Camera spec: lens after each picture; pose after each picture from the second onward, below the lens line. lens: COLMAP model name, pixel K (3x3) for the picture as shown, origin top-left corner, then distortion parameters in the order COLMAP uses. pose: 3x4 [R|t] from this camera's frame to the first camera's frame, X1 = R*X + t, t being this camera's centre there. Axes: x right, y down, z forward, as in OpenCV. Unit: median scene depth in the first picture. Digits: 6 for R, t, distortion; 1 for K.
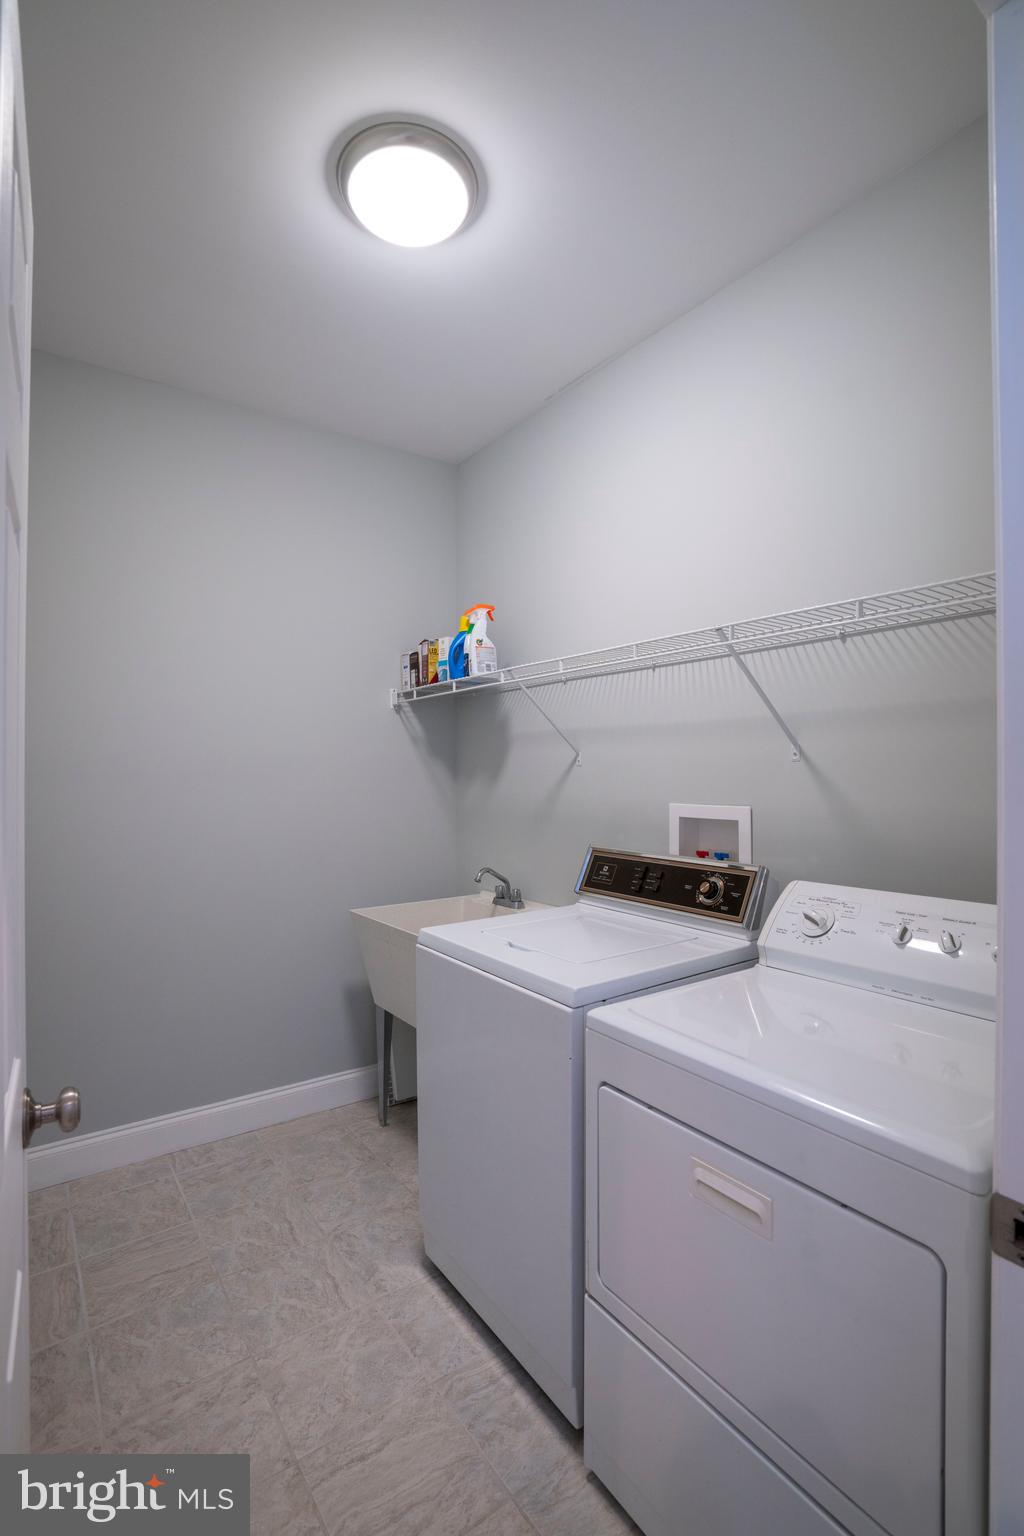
lens RADIAL K [[709.8, 0, 516.8], [0, 709.8, 764.6], [0, 0, 1]] dist [-0.052830, 0.019118]
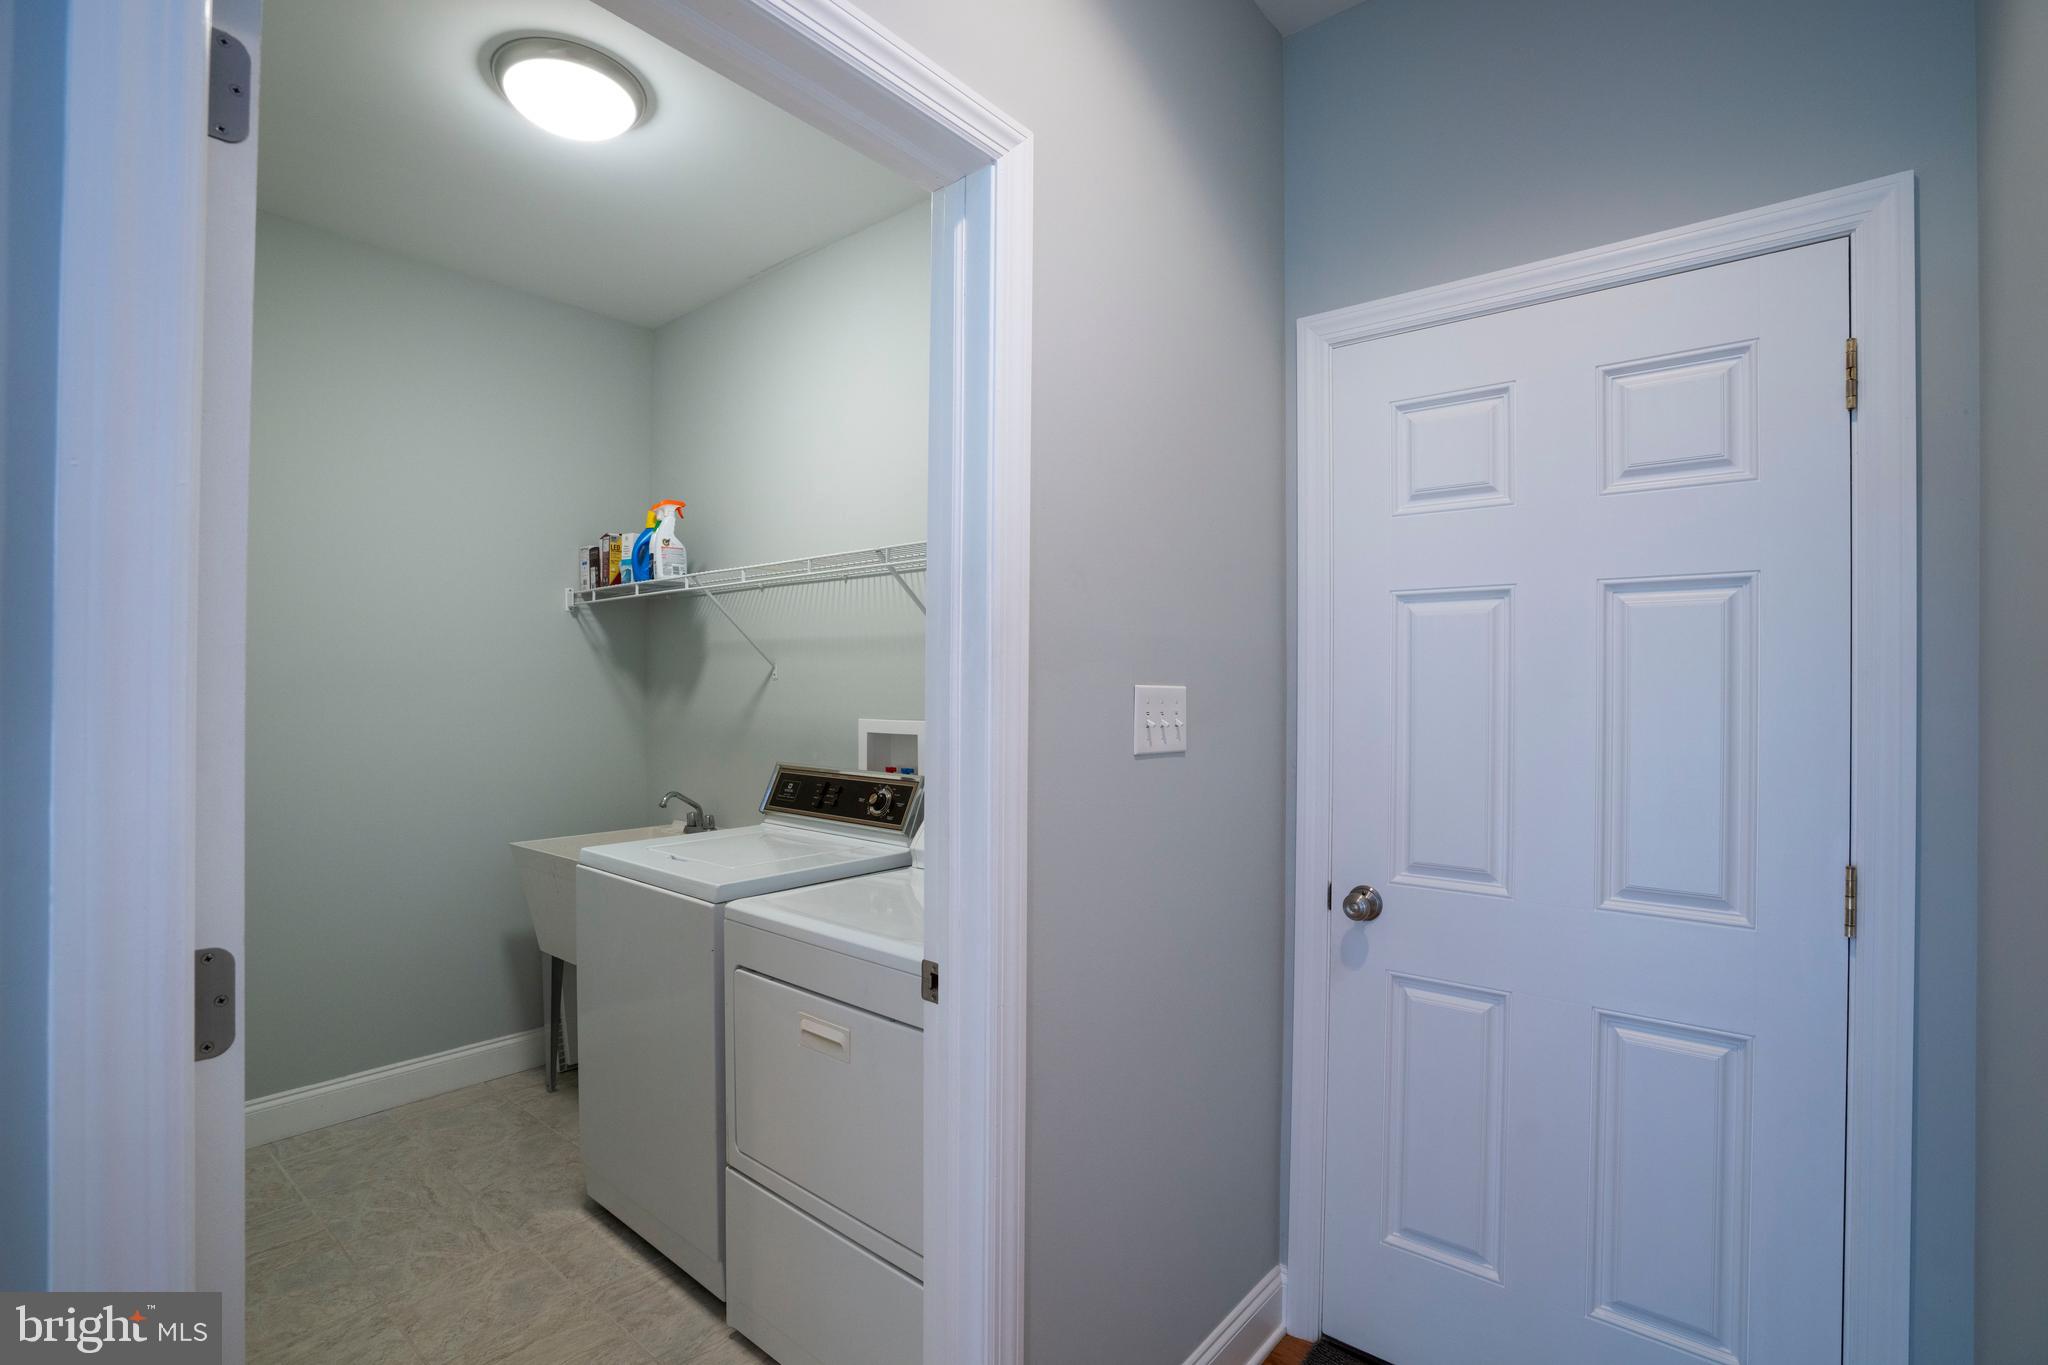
lens RADIAL K [[946.4, 0, 1028.9], [0, 946.4, 679.7], [0, 0, 1]] dist [-0.052830, 0.019118]
pose [[0.968581, 0.007564, 0.248583, 0.132705], [-0.008025, 0.999967, 0.000840, -0.002384], [-0.248569, -0.002809, 0.968610, -0.368556]]
